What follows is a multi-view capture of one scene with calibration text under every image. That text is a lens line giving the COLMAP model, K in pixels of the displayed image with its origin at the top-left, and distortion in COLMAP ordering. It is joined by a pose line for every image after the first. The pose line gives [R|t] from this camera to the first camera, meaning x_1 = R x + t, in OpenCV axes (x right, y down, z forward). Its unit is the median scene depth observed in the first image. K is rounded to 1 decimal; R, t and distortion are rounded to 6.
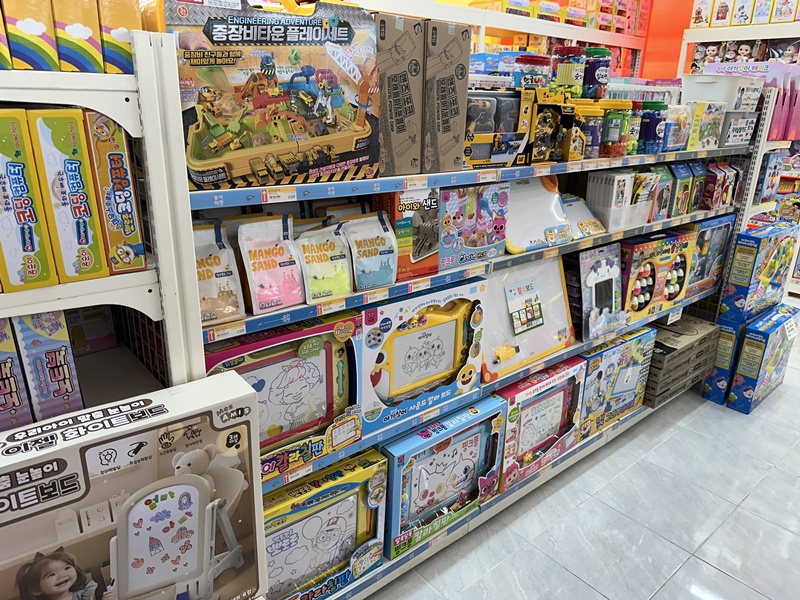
lens RADIAL K [[567.9, 0, 399.1], [0, 567.9, 300.4], [0, 0, 1]] dist [0.028351, -0.028519]
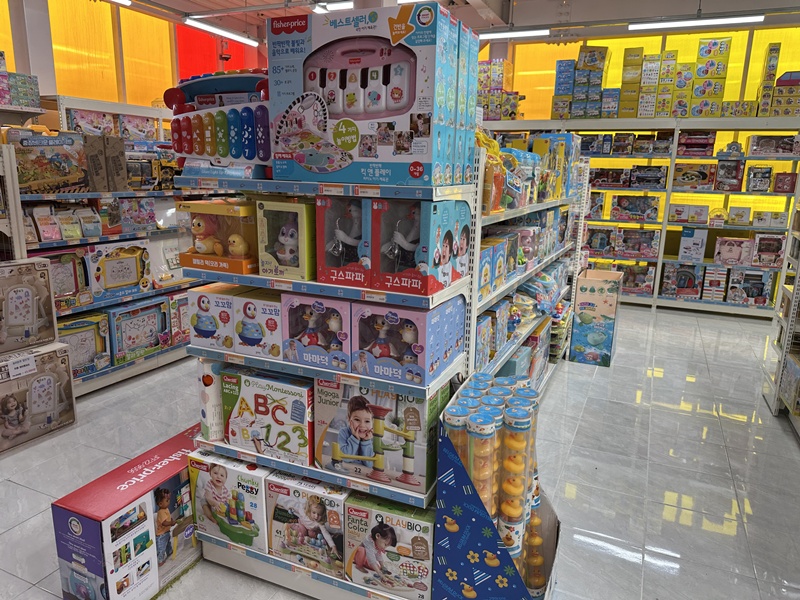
lens RADIAL K [[567.9, 0, 402.1], [0, 567.9, 303.6], [0, 0, 1]] dist [0.028351, -0.028519]
pose [[0.899424, -0.098853, 0.425752, 0.081447], [0.137177, 0.988714, -0.060230, 0.601224], [-0.414993, 0.112576, 0.902833, -1.787032]]
